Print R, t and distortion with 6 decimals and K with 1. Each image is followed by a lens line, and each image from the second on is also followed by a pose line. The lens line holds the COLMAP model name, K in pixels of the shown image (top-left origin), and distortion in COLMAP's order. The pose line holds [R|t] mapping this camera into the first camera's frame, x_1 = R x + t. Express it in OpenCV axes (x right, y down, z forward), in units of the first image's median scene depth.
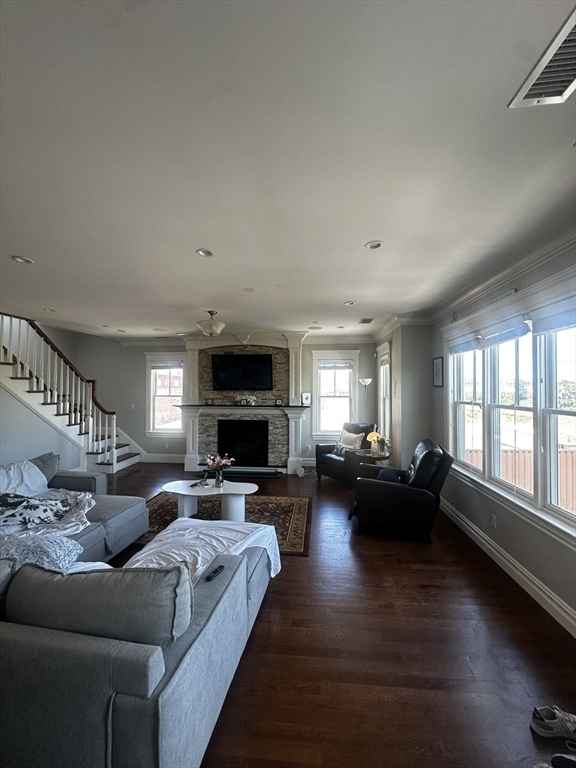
lens RADIAL K [[305.2, 0, 289.9], [0, 305.2, 382.6], [0, 0, 1]] dist [-0.002322, 0.000912]
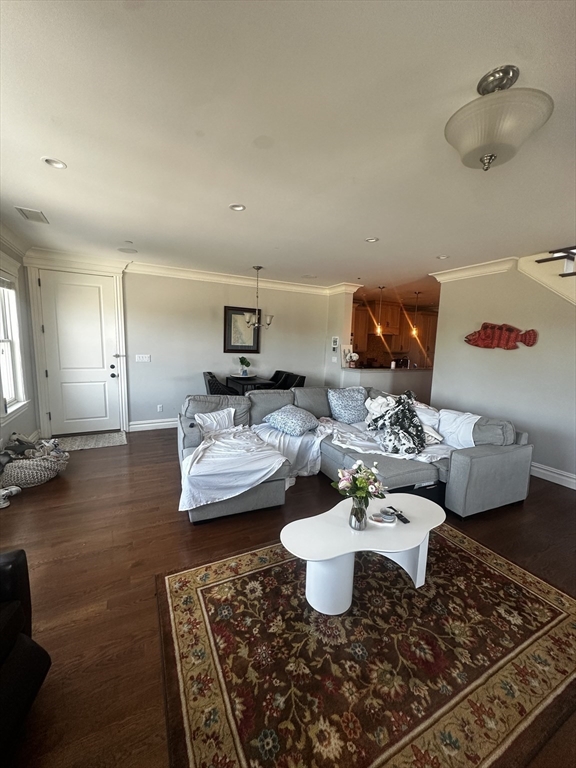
lens RADIAL K [[305.2, 0, 290.3], [0, 305.2, 384.1], [0, 0, 1]] dist [-0.002322, 0.000912]
pose [[-0.842001, 0.047248, -0.537403, 0.104920], [-0.019874, 0.992765, 0.118421, 0.044257], [0.539110, 0.110391, -0.834970, 1.169977]]
